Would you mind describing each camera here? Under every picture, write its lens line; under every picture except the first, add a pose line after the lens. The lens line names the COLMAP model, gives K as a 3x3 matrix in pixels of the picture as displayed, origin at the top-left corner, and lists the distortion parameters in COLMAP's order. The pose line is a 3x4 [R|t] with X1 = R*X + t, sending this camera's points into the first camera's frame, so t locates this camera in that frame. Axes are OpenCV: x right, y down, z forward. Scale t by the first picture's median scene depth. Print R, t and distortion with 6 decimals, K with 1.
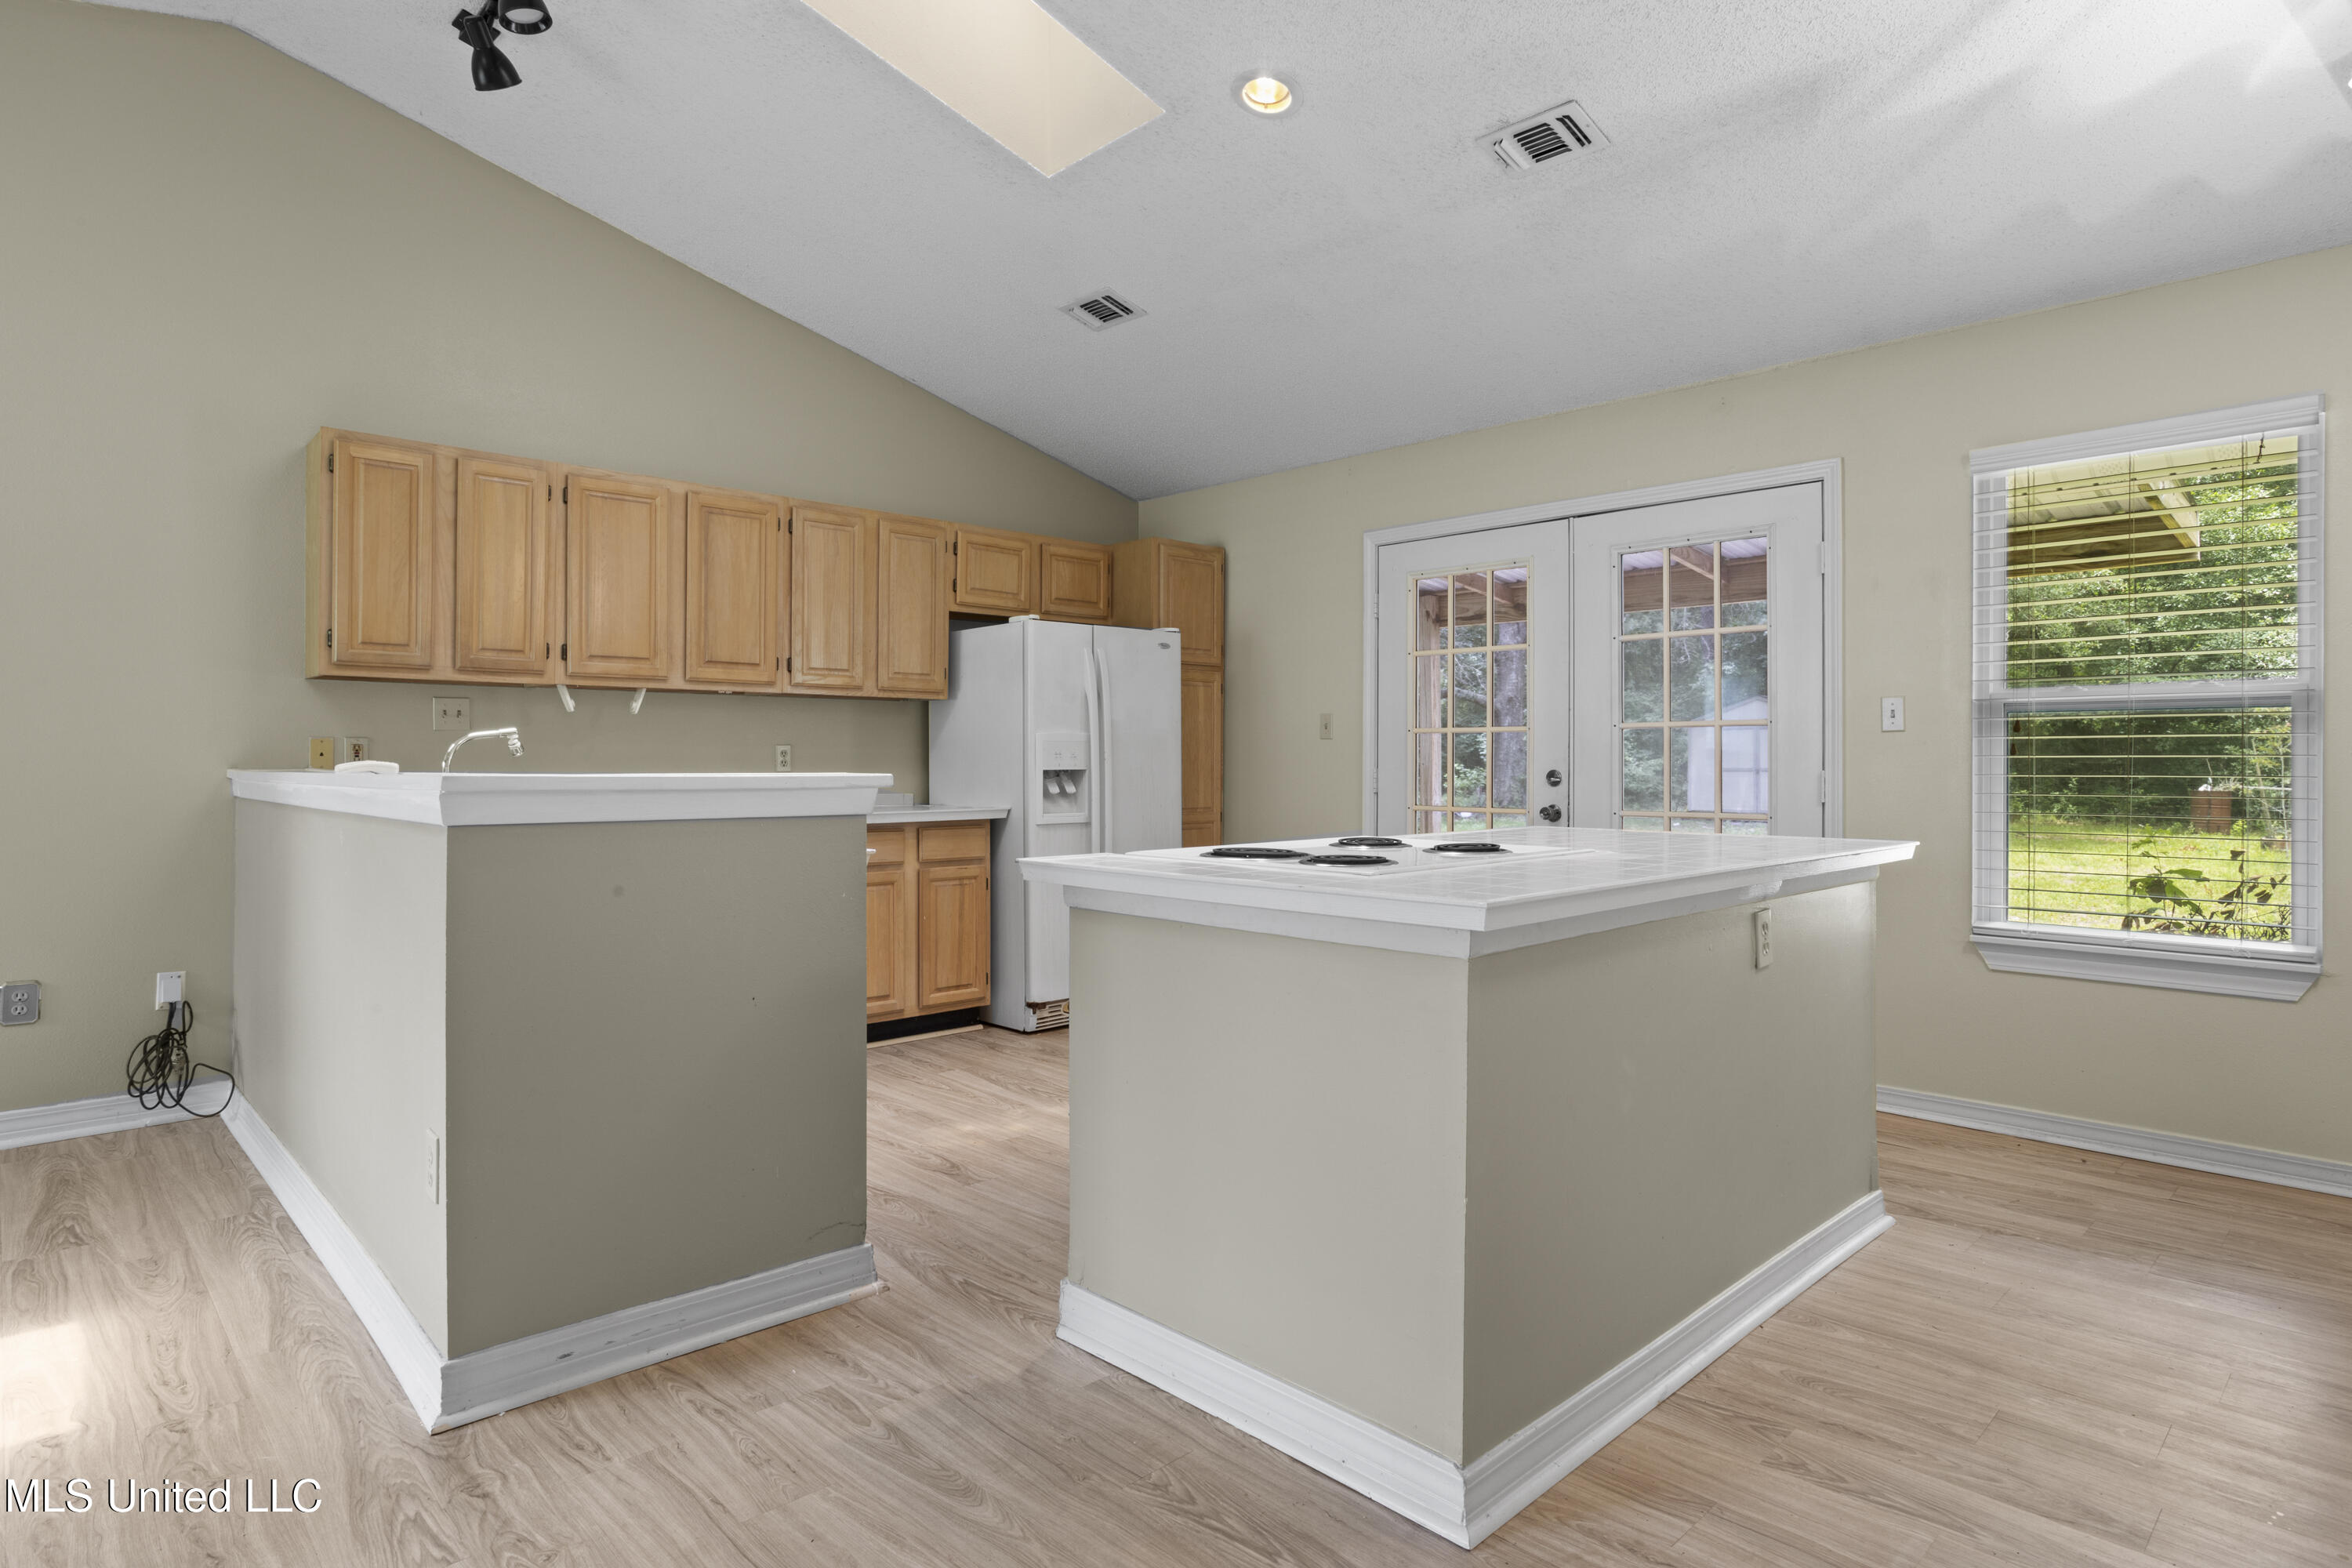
lens RADIAL K [[1265.8, 0, 1176.0], [0, 1265.8, 784.0], [0, 0, 1]] dist [0.020021, 0.000247]
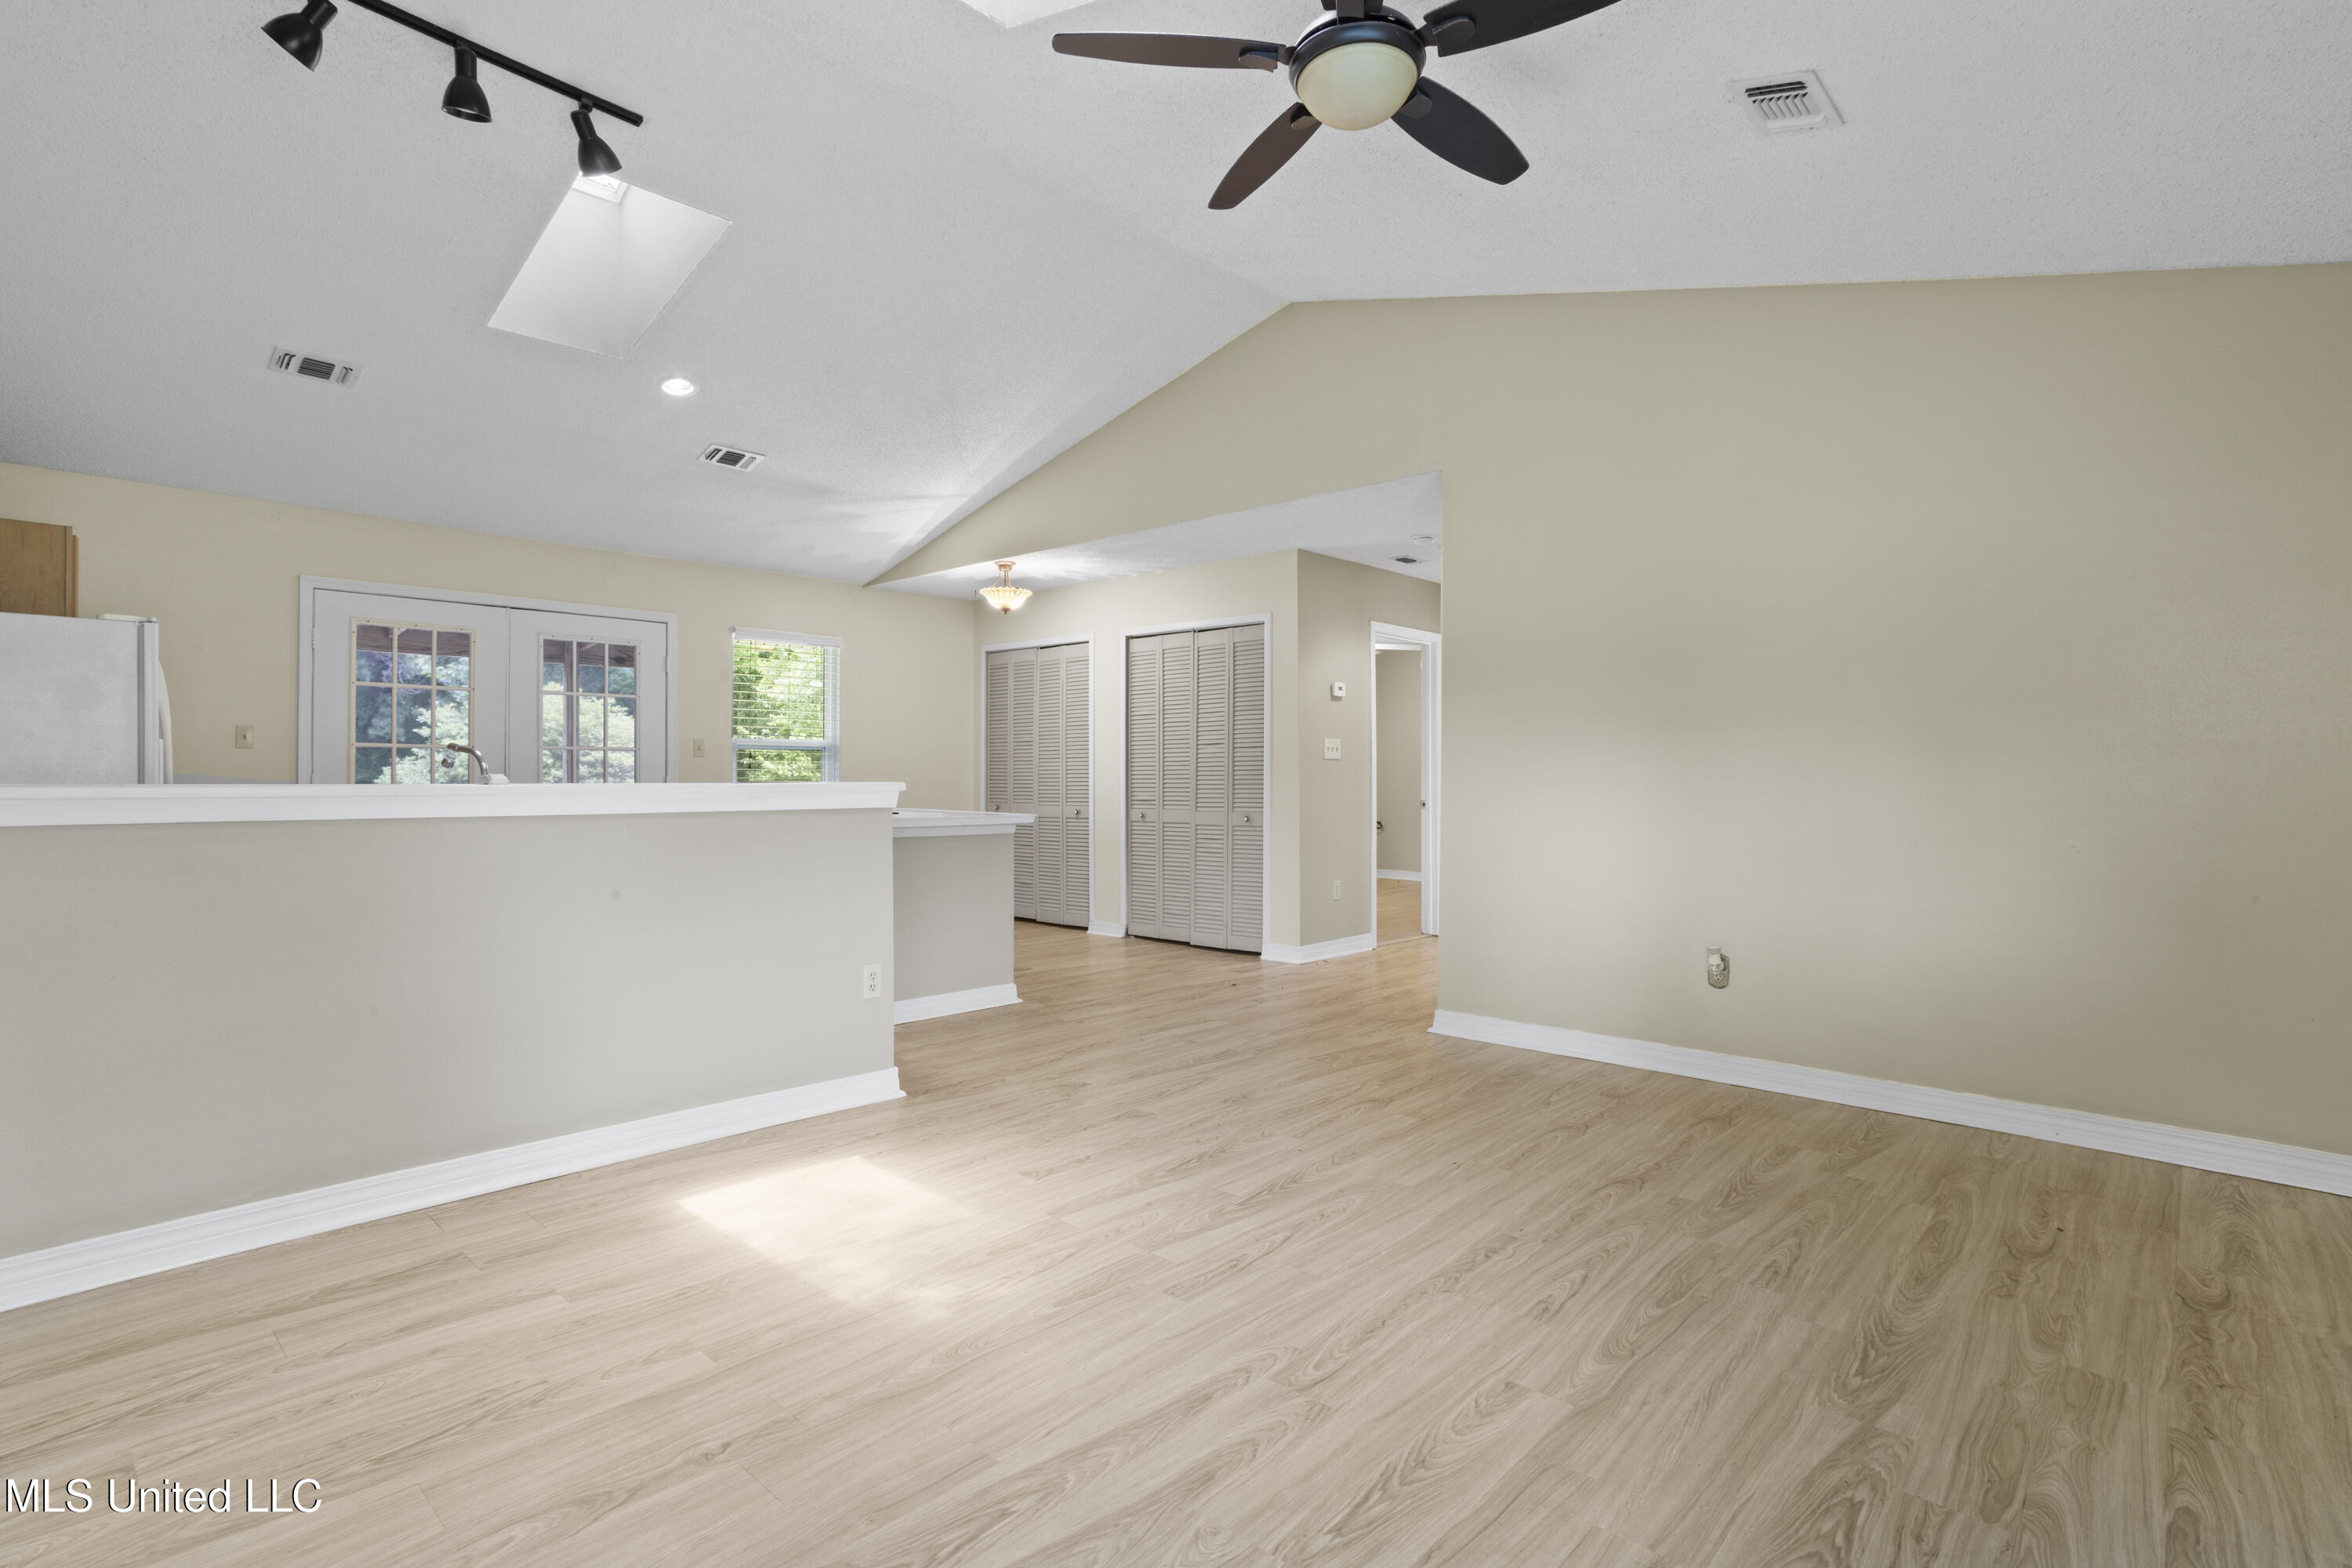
lens RADIAL K [[1146.8, 0, 1176.0], [0, 1146.8, 784.0], [0, 0, 1]] dist [-0.000148, -0.000038]
pose [[-0.089725, -0.013069, 0.995881, -1.907528], [0.005434, 0.999893, 0.013611, -0.021364], [-0.995952, 0.006633, -0.089644, 0.553504]]
